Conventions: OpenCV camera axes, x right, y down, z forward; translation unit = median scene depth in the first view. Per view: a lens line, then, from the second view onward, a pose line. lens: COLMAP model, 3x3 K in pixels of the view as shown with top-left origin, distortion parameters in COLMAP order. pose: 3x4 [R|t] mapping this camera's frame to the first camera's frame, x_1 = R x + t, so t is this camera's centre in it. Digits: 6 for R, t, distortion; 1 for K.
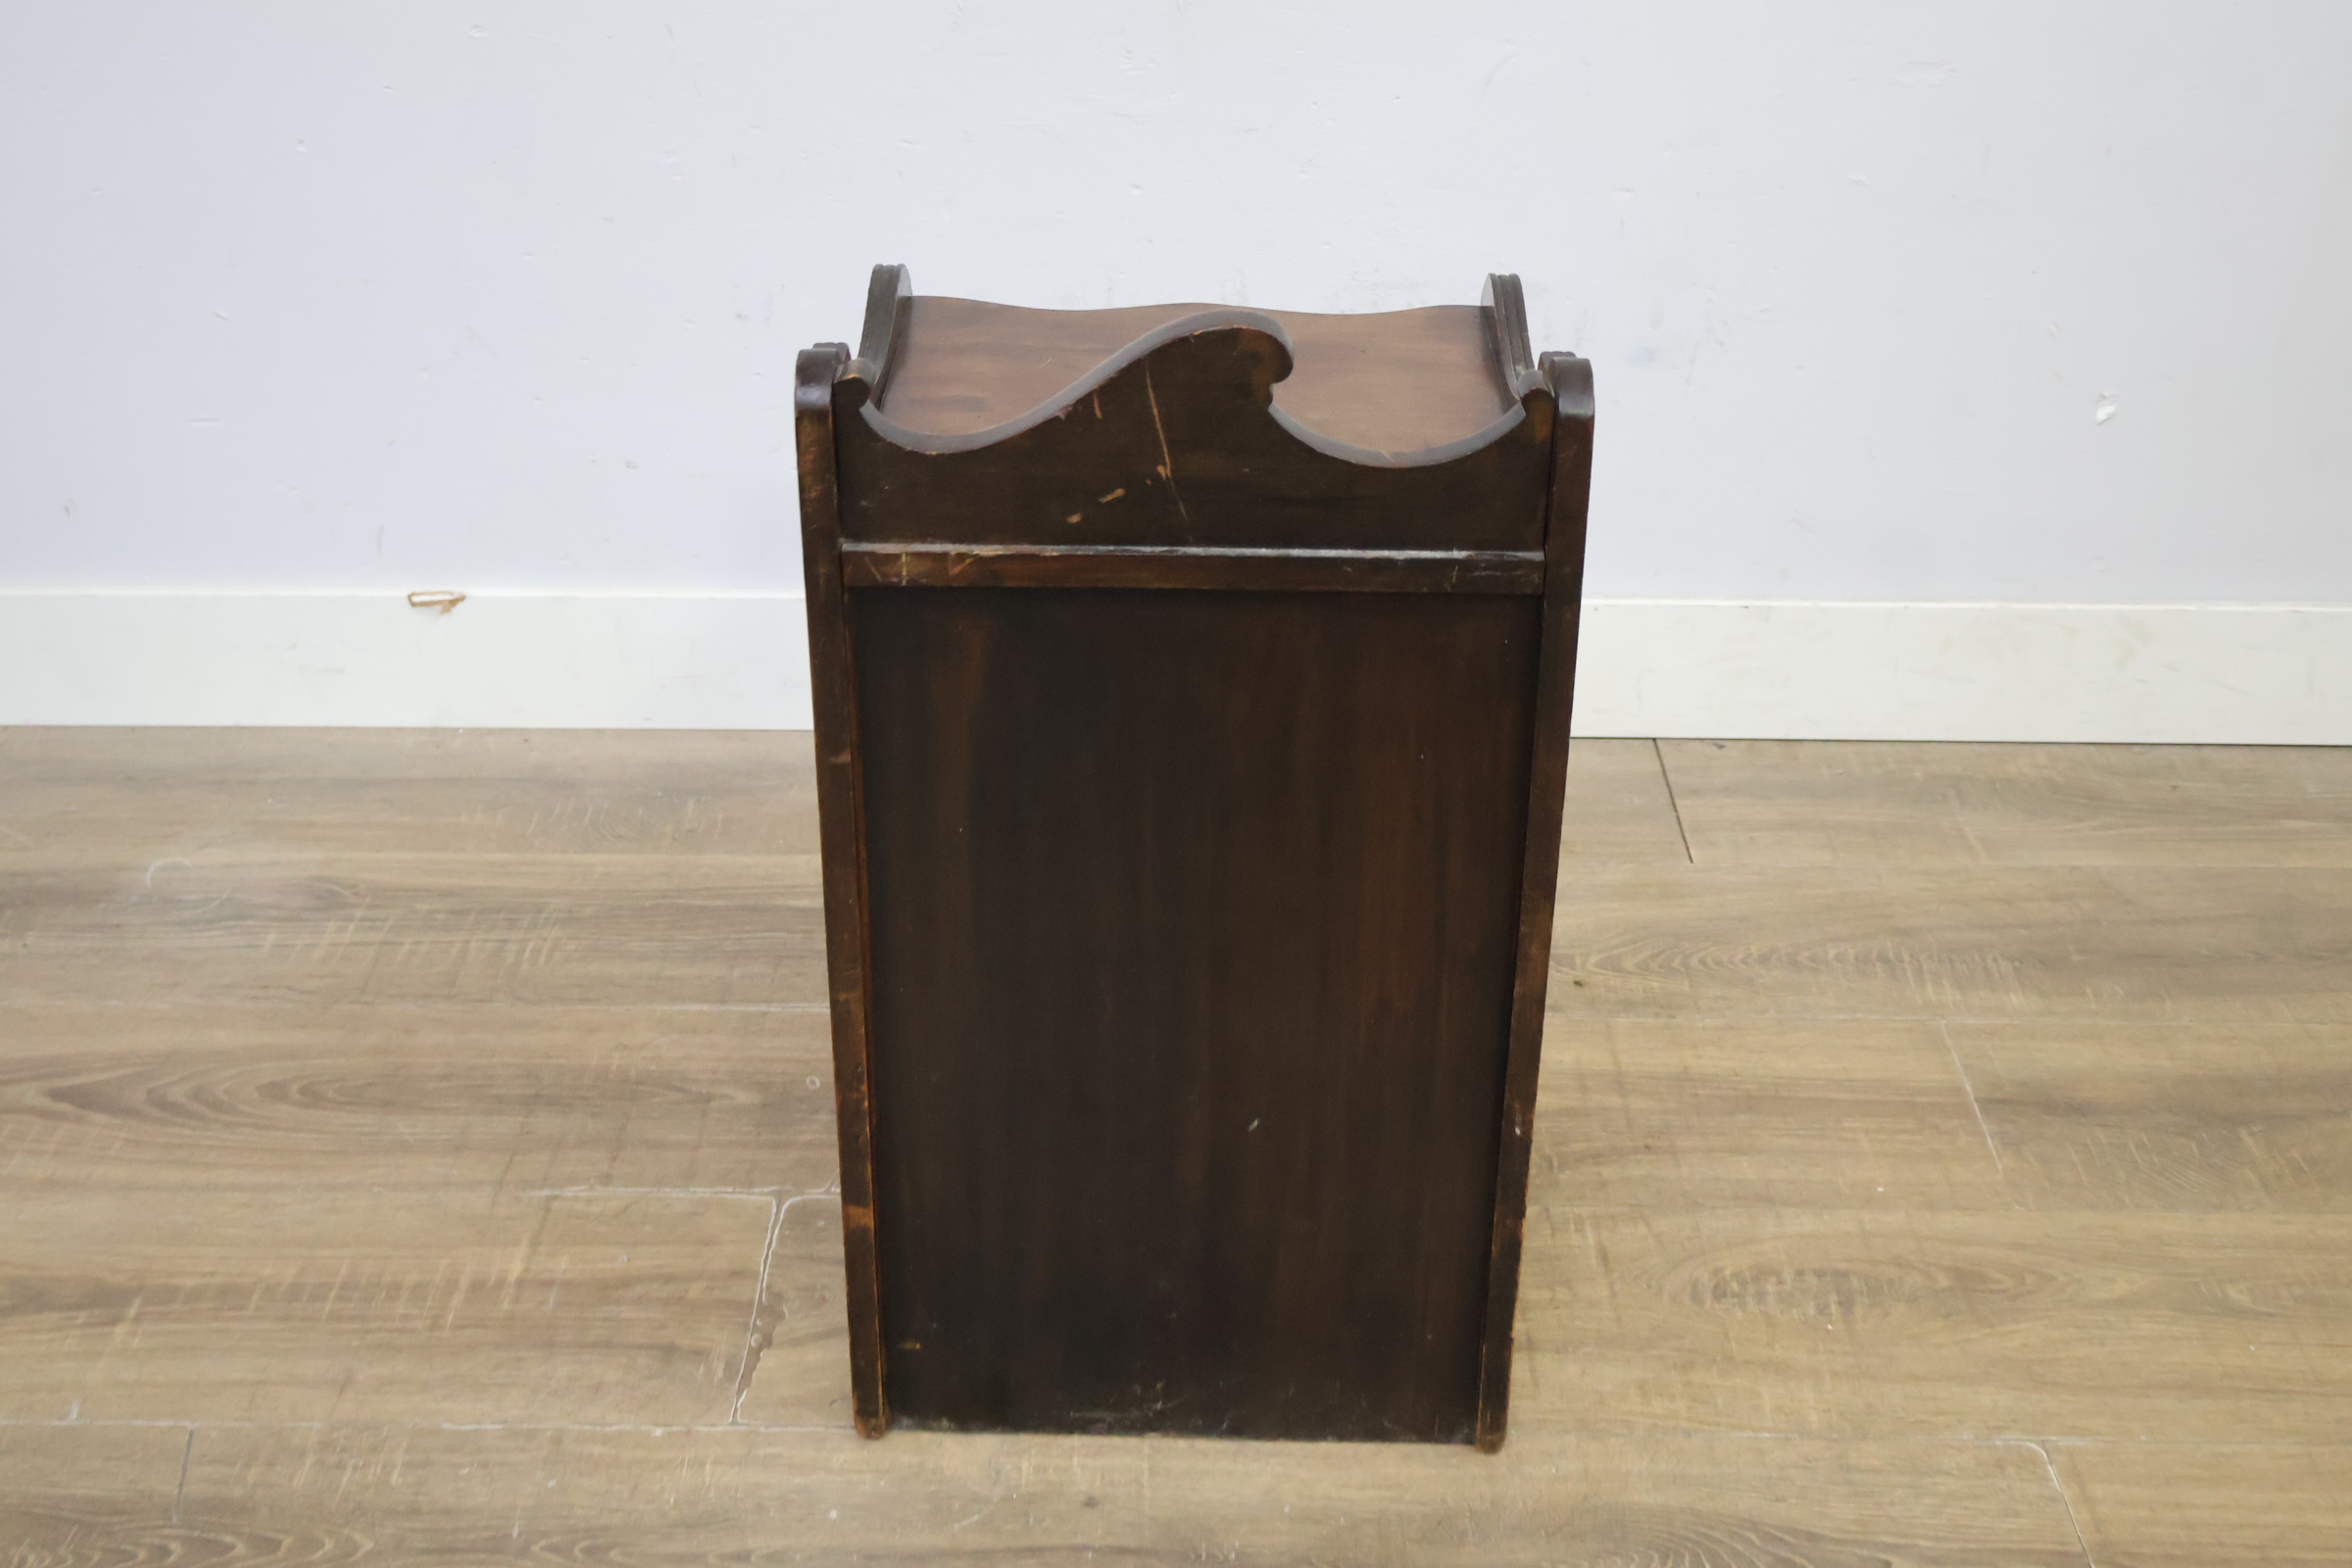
lens RADIAL K [[2687.2, 0, 1161.0], [0, 2687.2, 789.3], [0, 0, 1]] dist [-0.012241, 0.000000]
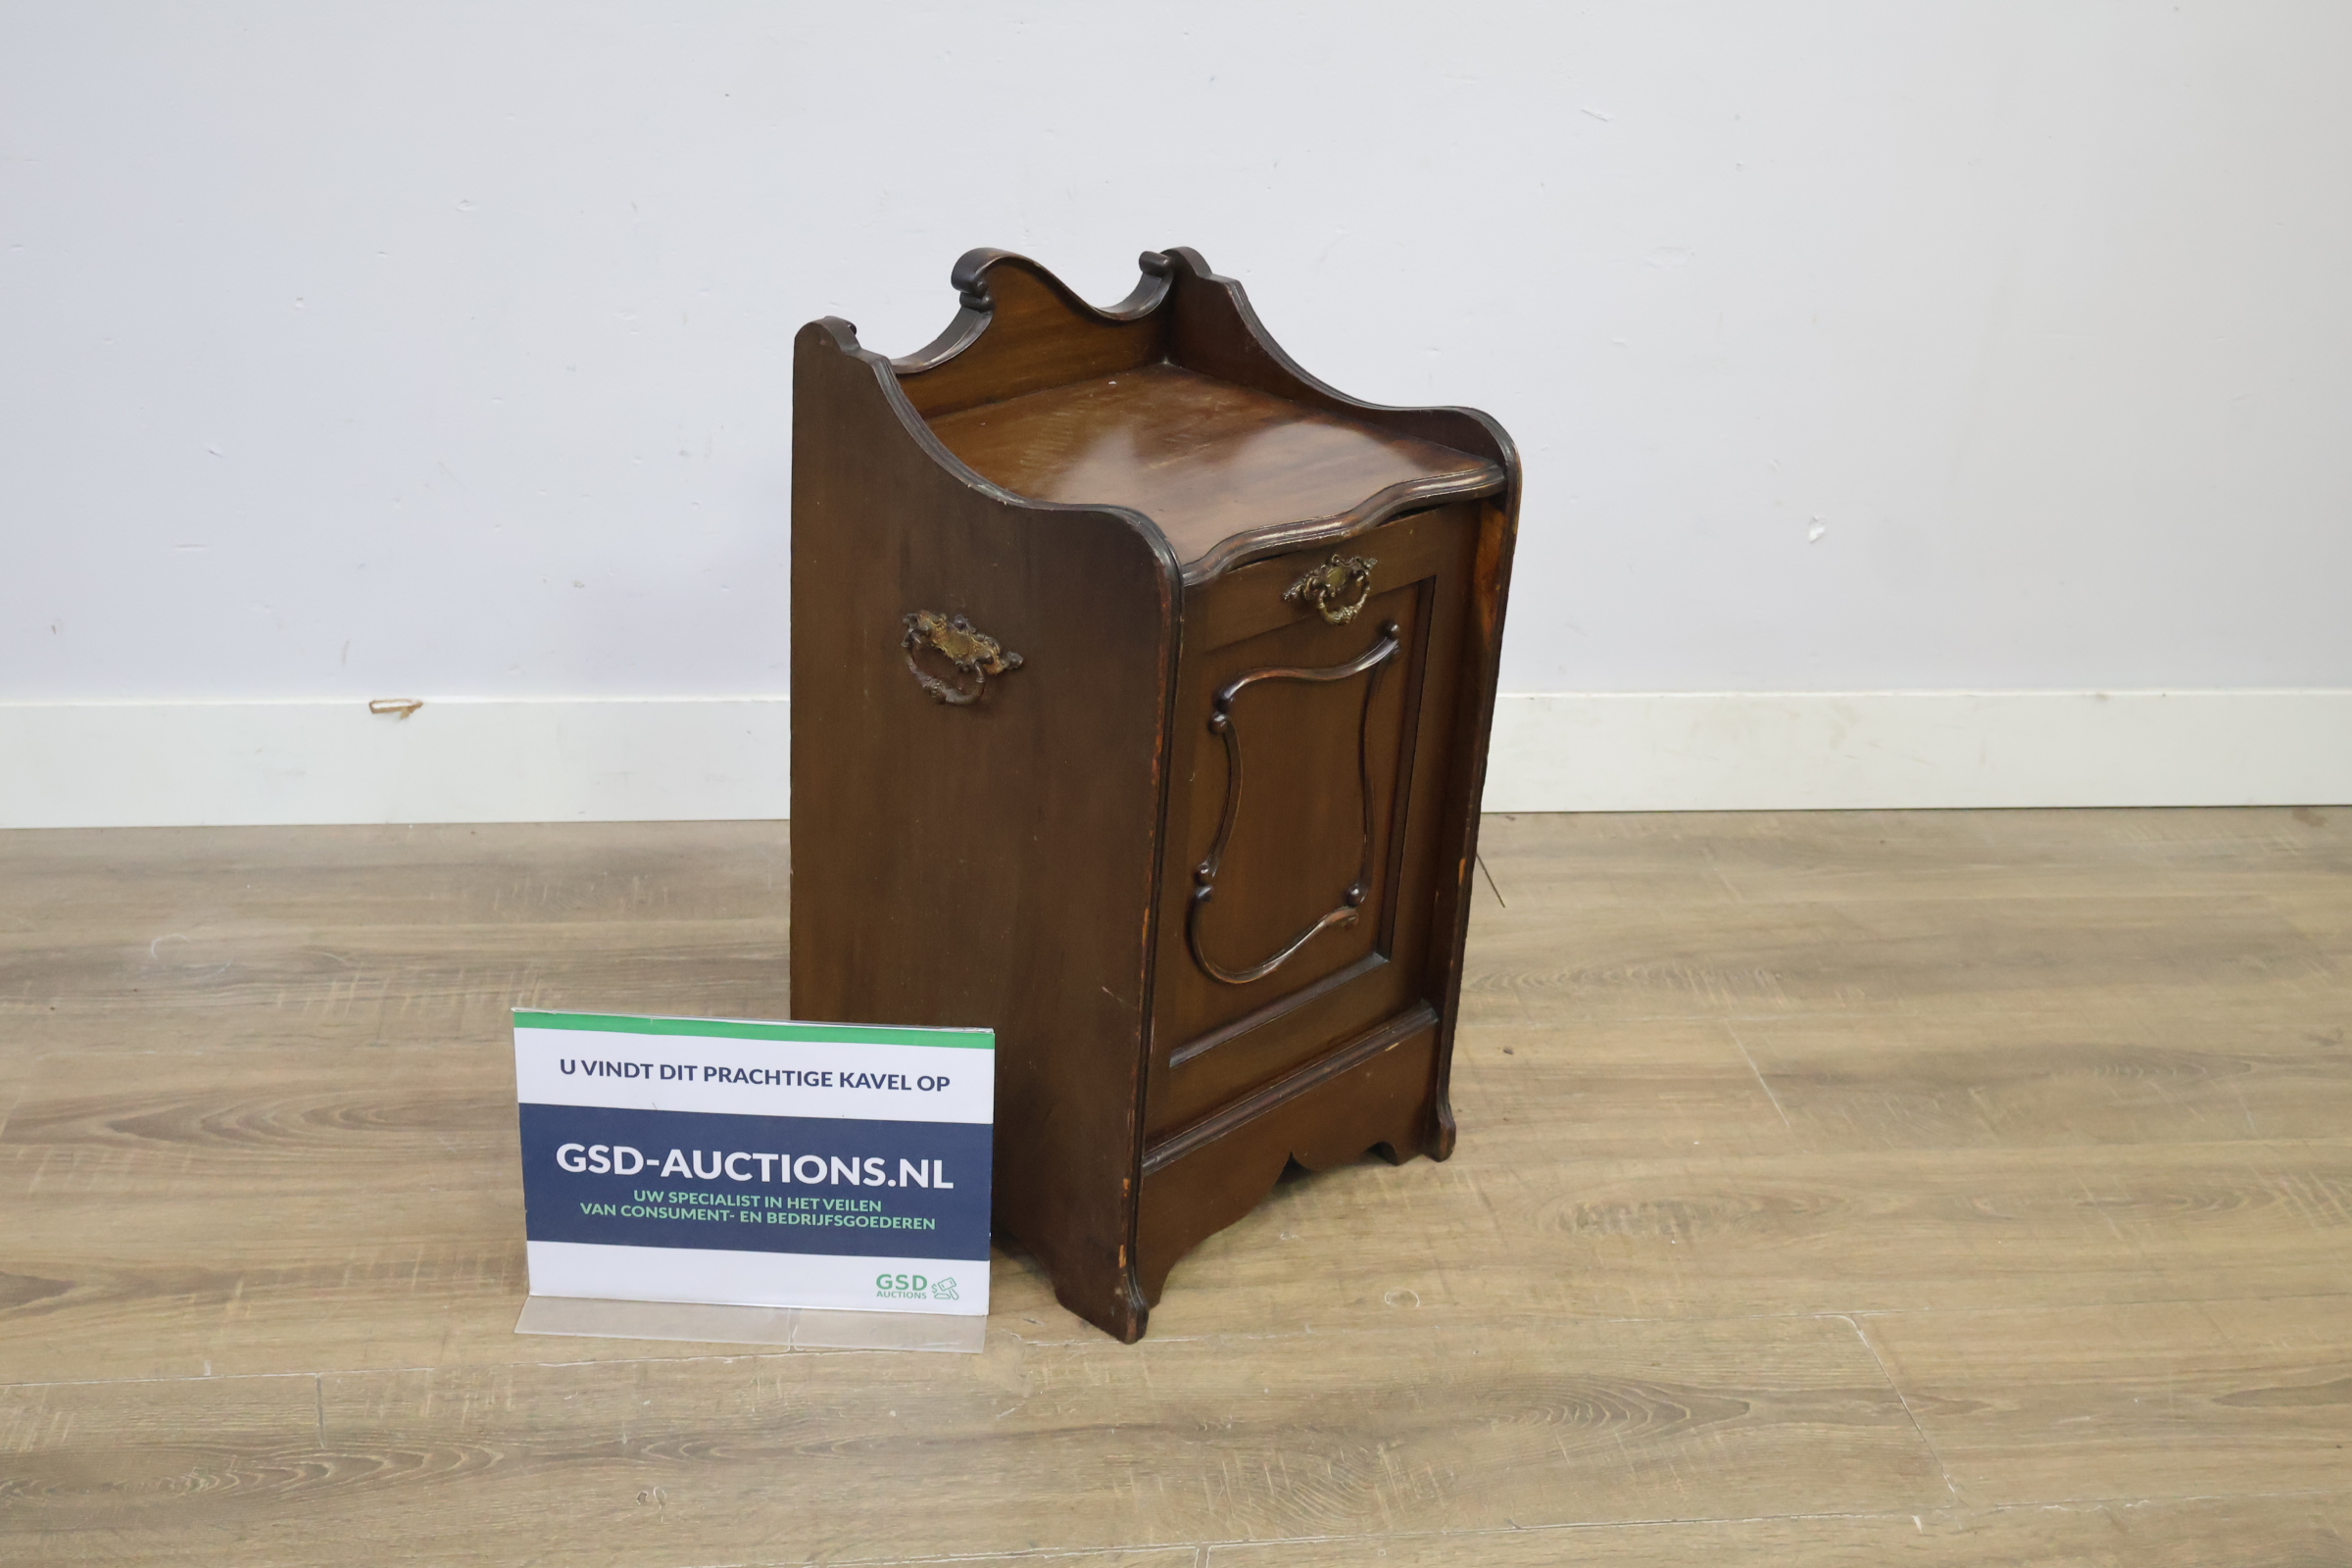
lens RADIAL K [[2687.2, 0, 1174.1], [0, 2687.2, 778.6], [0, 0, 1]] dist [-0.012241, 0.000000]
pose [[0.989059, -0.016272, 0.146620, -0.145135], [0.028806, 0.996069, -0.083768, 0.079732], [-0.144680, 0.087075, 0.985640, -0.187707]]
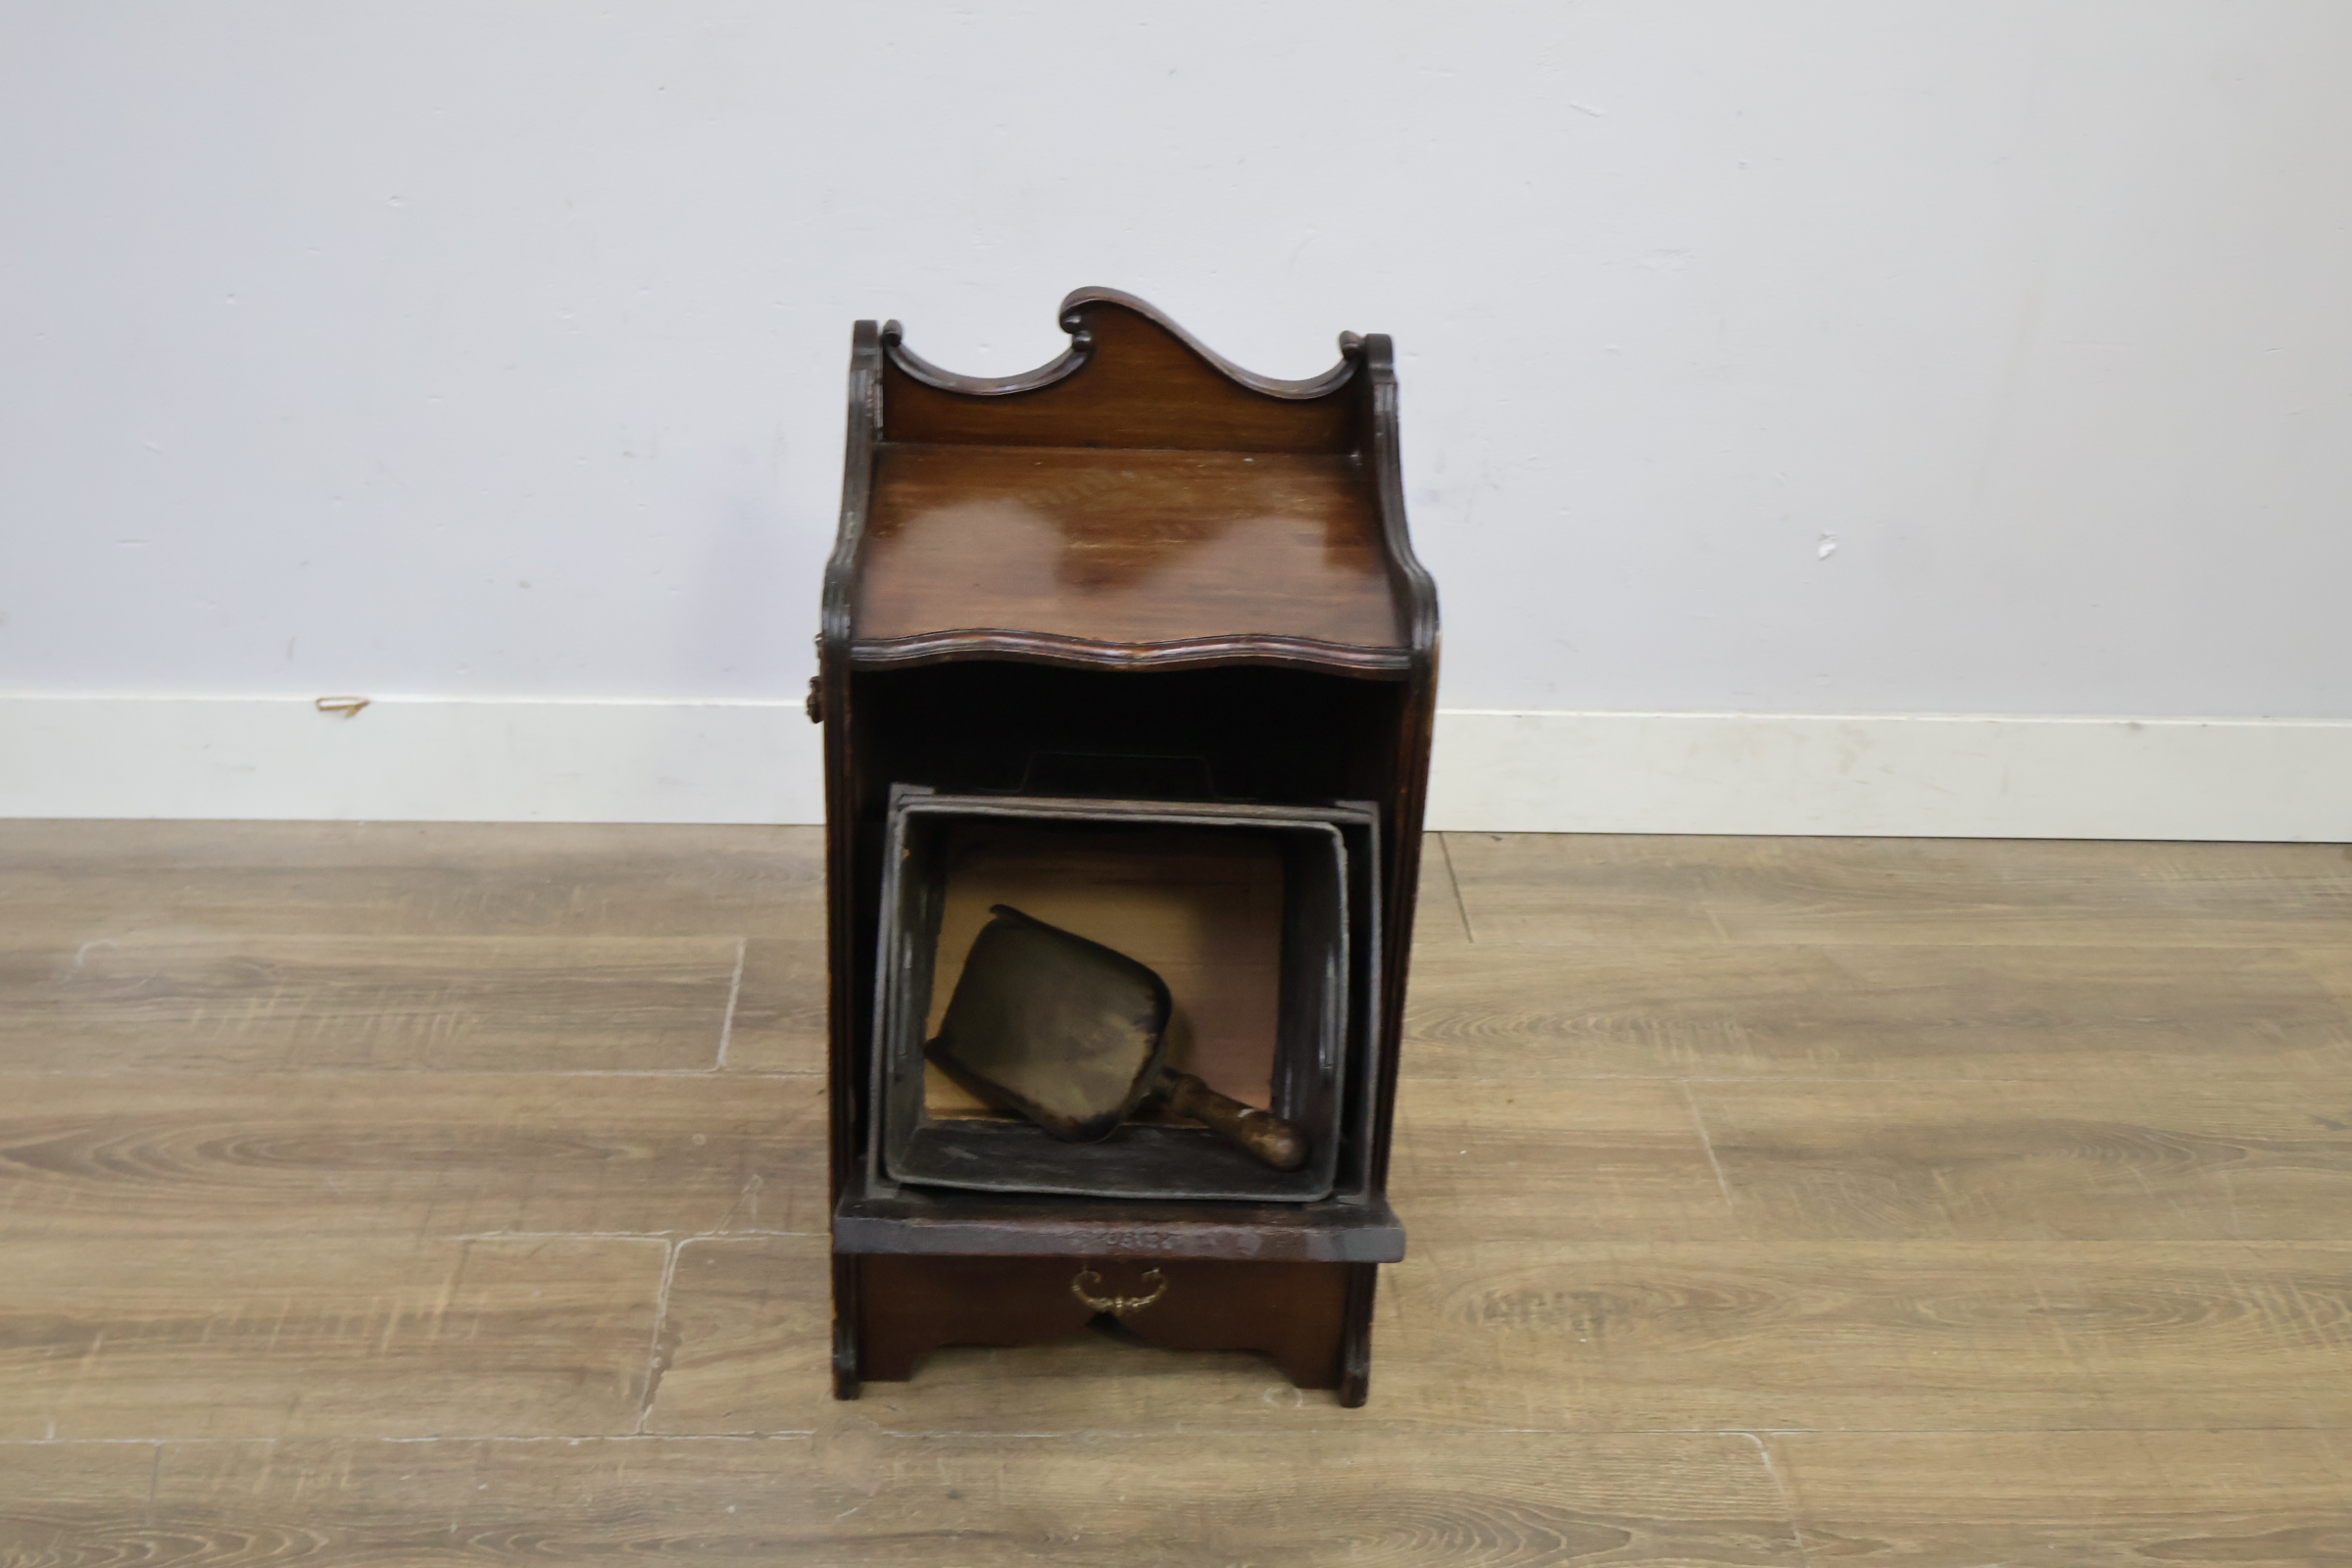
lens RADIAL K [[2687.2, 0, 1165.3], [0, 2687.2, 782.8], [0, 0, 1]] dist [-0.012241, 0.000000]
pose [[0.997342, 0.002726, 0.072816, -0.017669], [-0.000528, 0.999544, -0.030183, -0.006987], [-0.072865, 0.030065, 0.996889, -0.152547]]
